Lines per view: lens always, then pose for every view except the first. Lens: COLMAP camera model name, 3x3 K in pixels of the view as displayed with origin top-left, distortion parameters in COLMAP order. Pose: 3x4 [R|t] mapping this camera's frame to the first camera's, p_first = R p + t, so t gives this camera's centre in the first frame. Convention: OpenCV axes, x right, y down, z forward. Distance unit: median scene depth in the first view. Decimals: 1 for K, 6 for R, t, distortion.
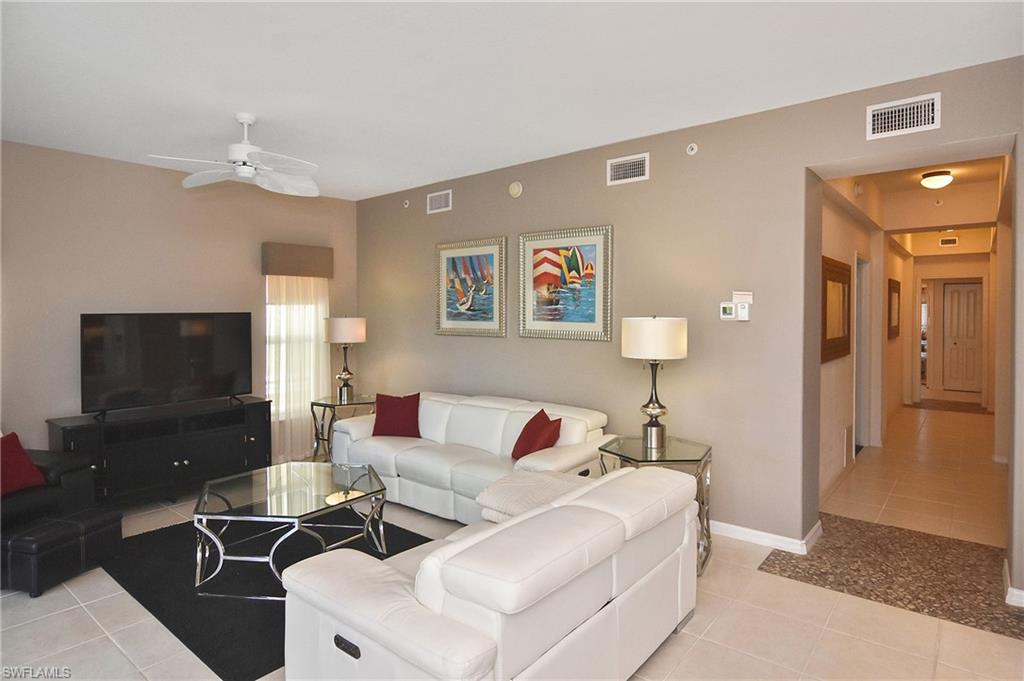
lens RADIAL K [[578.0, 0, 513.3], [0, 578.0, 309.7], [0, 0, 1]] dist [0.000536, -0.012622]
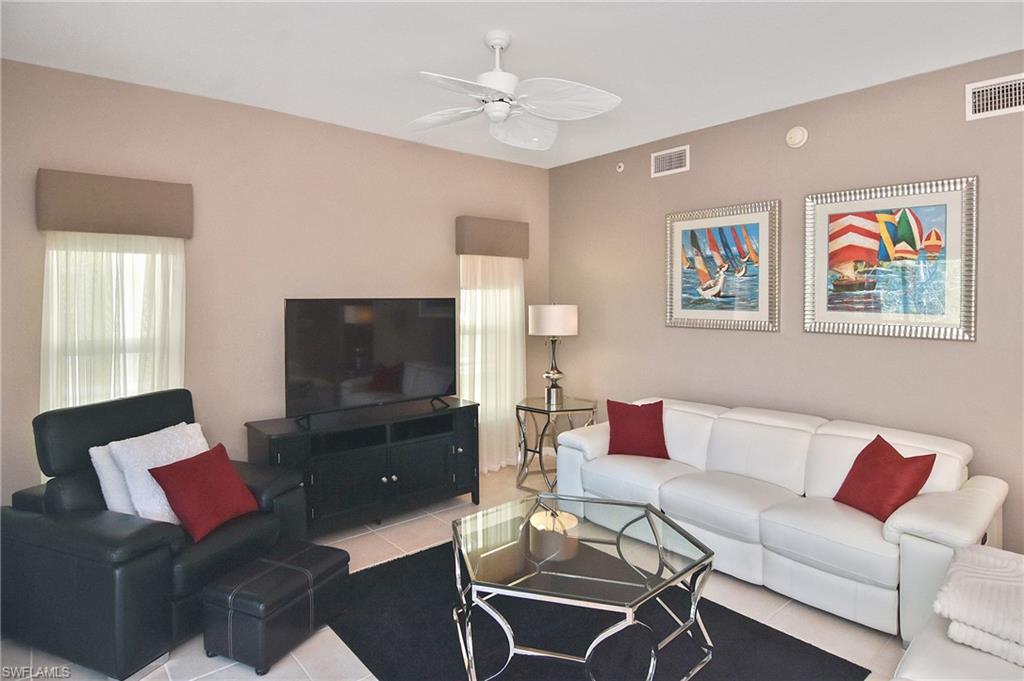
lens RADIAL K [[569.1, 0, 507.0], [0, 569.1, 303.7], [0, 0, 1]] dist [-0.019221, -0.000112]
pose [[0.985138, 0.005808, -0.171667, -0.248381], [-0.003711, 0.999915, 0.012533, 0.002427], [0.171725, -0.011709, 0.985075, 0.208990]]
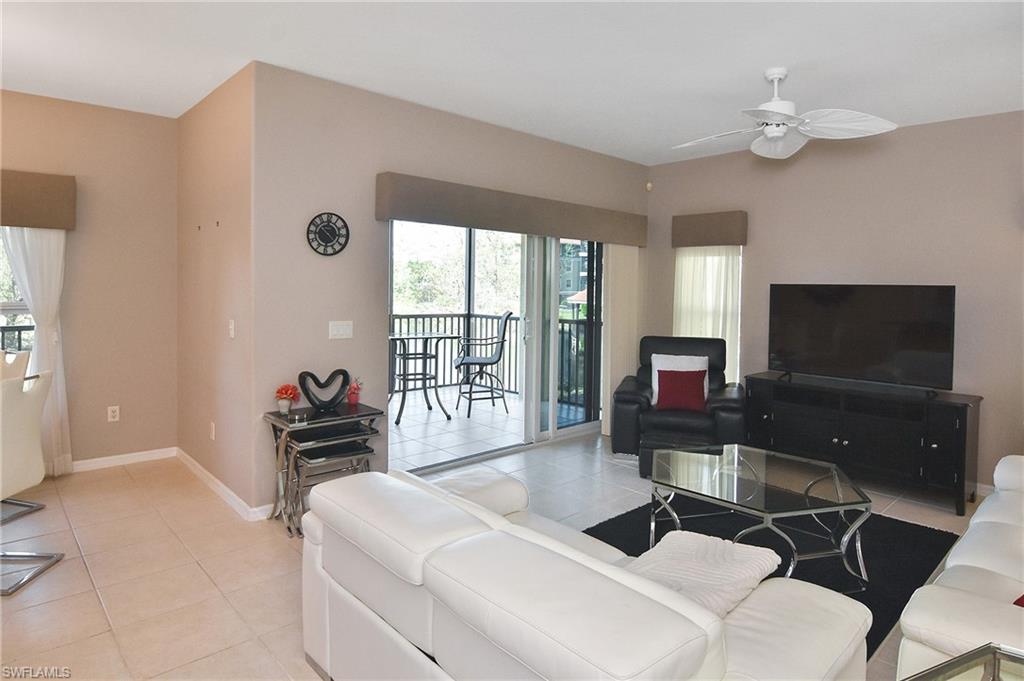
lens RADIAL K [[576.2, 0, 509.8], [0, 576.2, 298.4], [0, 0, 1]] dist [-0.001757, -0.001347]
pose [[-0.141051, 0.028896, -0.989580, 0.407146], [-0.013580, 0.999423, 0.031119, 0.006684], [0.989909, 0.017828, -0.140578, 0.547023]]
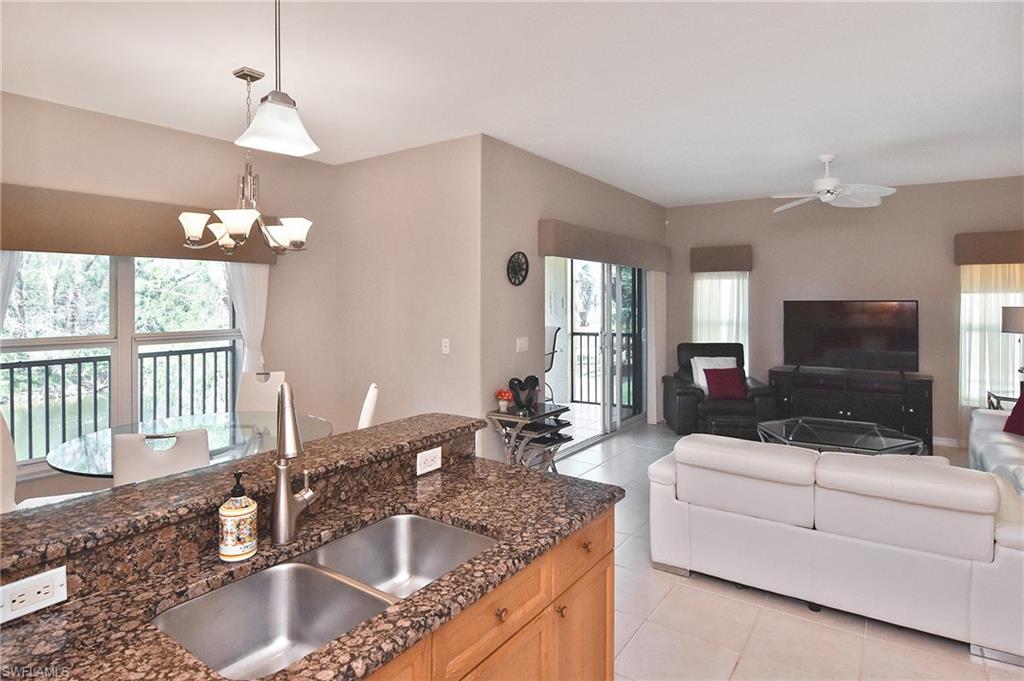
lens RADIAL K [[576.2, 0, 509.8], [0, 576.2, 298.4], [0, 0, 1]] dist [-0.001757, -0.001347]
pose [[0.083184, 0.002939, -0.996530, 0.638865], [0.001629, 0.999994, 0.003085, -0.004328], [0.996533, -0.001880, 0.083178, 0.107652]]
